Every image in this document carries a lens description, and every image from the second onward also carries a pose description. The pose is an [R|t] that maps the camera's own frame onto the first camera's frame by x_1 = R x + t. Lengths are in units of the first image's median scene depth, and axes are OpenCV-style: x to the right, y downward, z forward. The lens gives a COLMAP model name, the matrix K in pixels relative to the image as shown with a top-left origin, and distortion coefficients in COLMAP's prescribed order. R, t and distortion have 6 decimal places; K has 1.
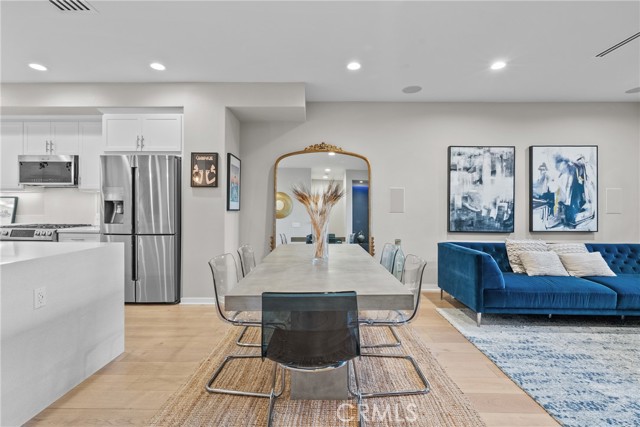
lens RADIAL K [[295.9, 0, 316.1], [0, 295.9, 212.9], [0, 0, 1]] dist [-0.000731, -0.000023]
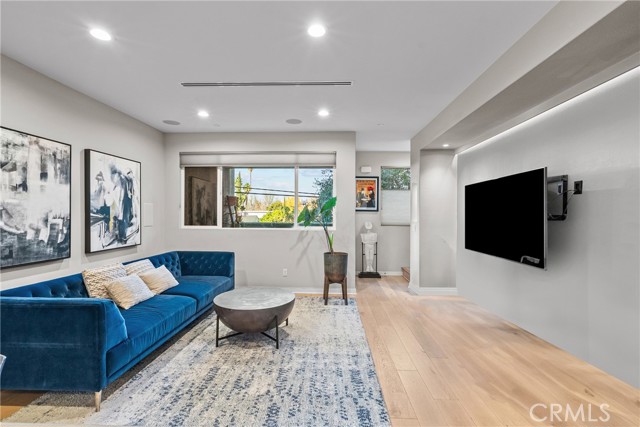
lens RADIAL K [[292.7, 0, 320.0], [0, 292.7, 213.5], [0, 0, 1]] dist [-0.001036, 0.000497]
pose [[0.020740, -0.005048, 0.999772, -0.071357], [0.014285, 0.999887, 0.004752, -0.041915], [-0.999683, 0.014183, 0.020809, 0.342785]]
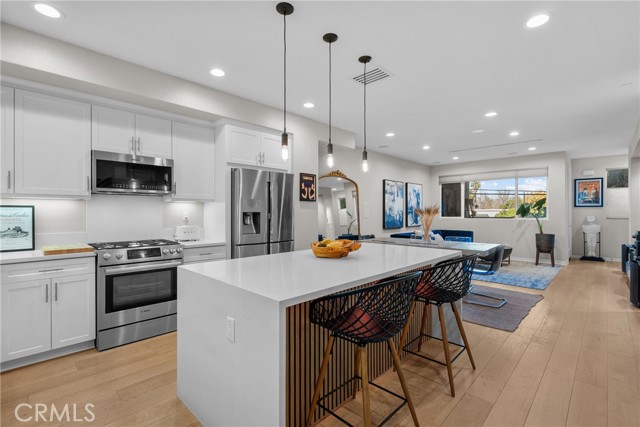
lens RADIAL K [[295.9, 0, 316.1], [0, 295.9, 212.9], [0, 0, 1]] dist [-0.000731, -0.000023]
pose [[0.687630, -0.007429, 0.726023, -1.105101], [0.019617, 0.999773, -0.008349, -0.022444], [-0.725796, 0.019983, 0.687620, 0.096781]]
